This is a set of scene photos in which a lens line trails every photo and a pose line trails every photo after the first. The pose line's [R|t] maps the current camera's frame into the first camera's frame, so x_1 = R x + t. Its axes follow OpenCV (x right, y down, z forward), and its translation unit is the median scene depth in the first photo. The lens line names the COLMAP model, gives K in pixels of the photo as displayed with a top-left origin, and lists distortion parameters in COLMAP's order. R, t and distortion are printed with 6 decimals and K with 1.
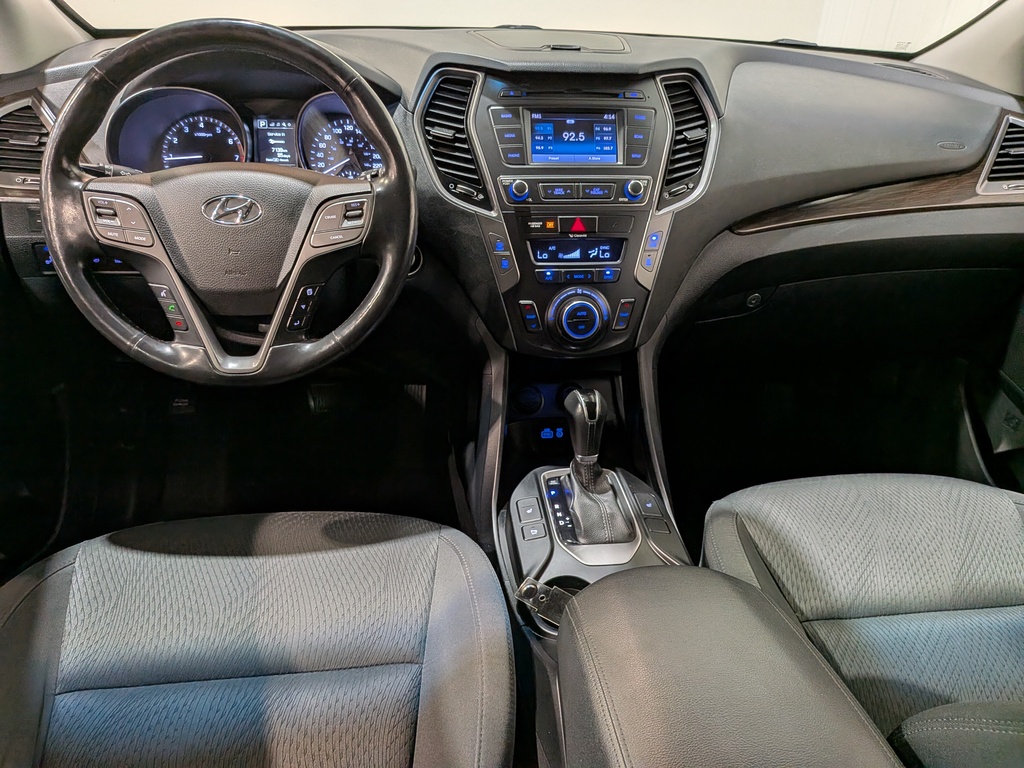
lens RADIAL K [[741.3, 0, 503.9], [0, 741.3, 393.3], [0, 0, 1]] dist [0.089420, -0.161934]
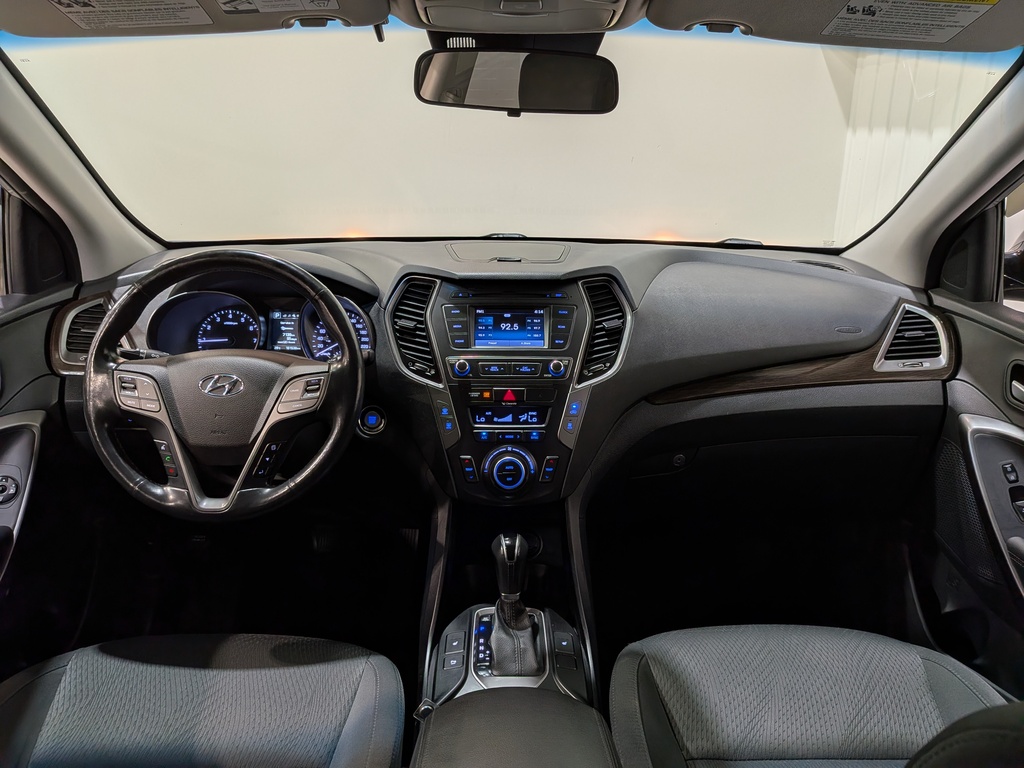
lens RADIAL K [[739.3, 0, 509.5], [0, 739.3, 368.0], [0, 0, 1]] dist [0.107029, -0.183399]
pose [[0.994533, 0.007123, -0.104176, 0.224571], [-0.031465, 0.971741, -0.233944, 0.014836], [0.099566, 0.235943, 0.966653, -0.185251]]
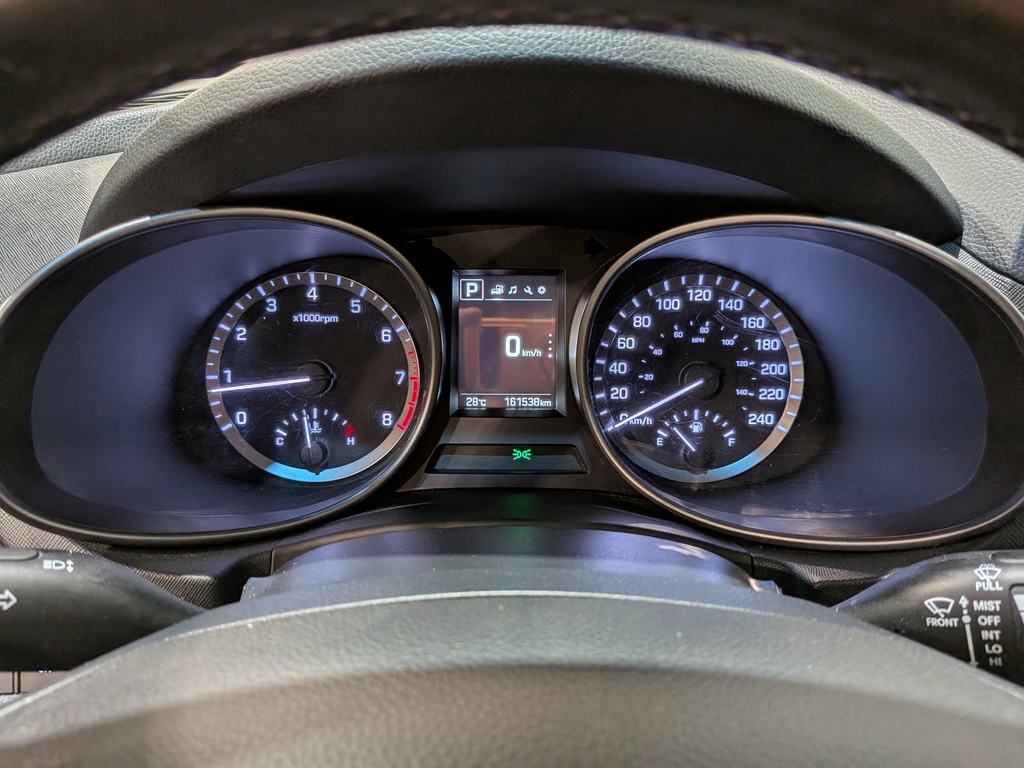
lens RADIAL K [[726.2, 0, 512.0], [0, 726.2, 384.0], [0, 0, 1]] dist [0.055276, -0.041998]
pose [[0.993226, 0.020961, -0.114293, -0.284145], [-0.029740, 0.996691, -0.075653, -0.312214], [0.112329, 0.078540, 0.990562, 0.710781]]
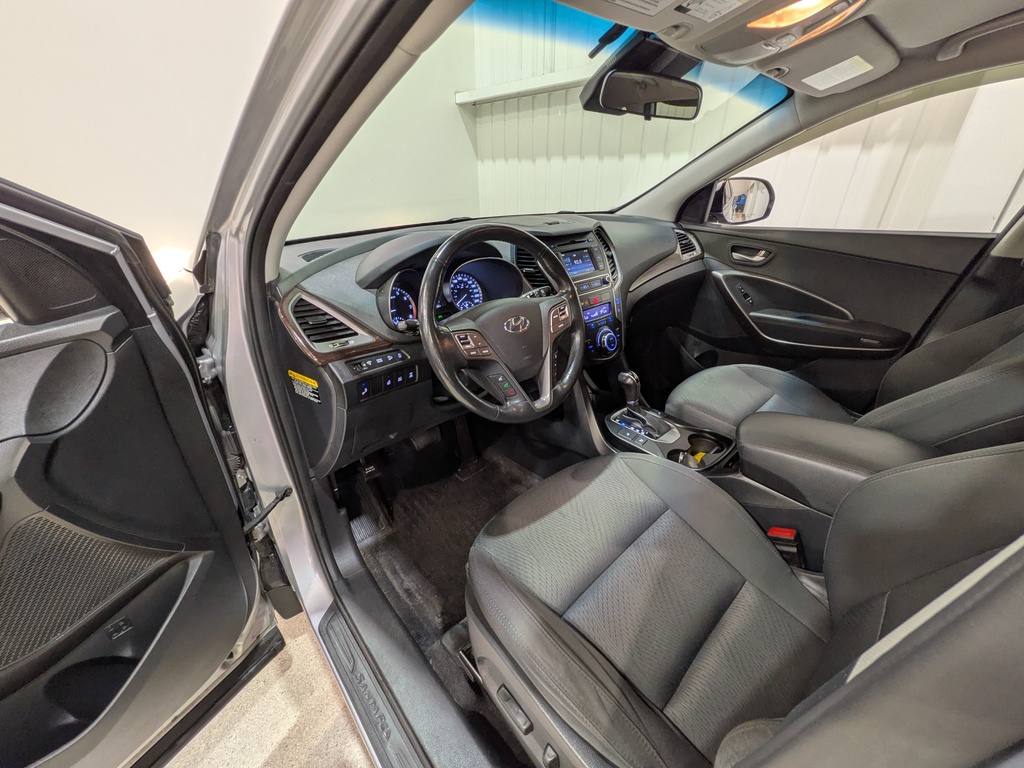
lens RADIAL K [[408.4, 0, 512.0], [0, 408.4, 384.0], [0, 0, 1]] dist [0.001060, 0.000355]
pose [[0.825954, -0.298452, 0.478255, -0.724834], [0.325170, 0.945232, 0.028292, -0.109001], [-0.460505, 0.132146, 0.877765, 0.112211]]
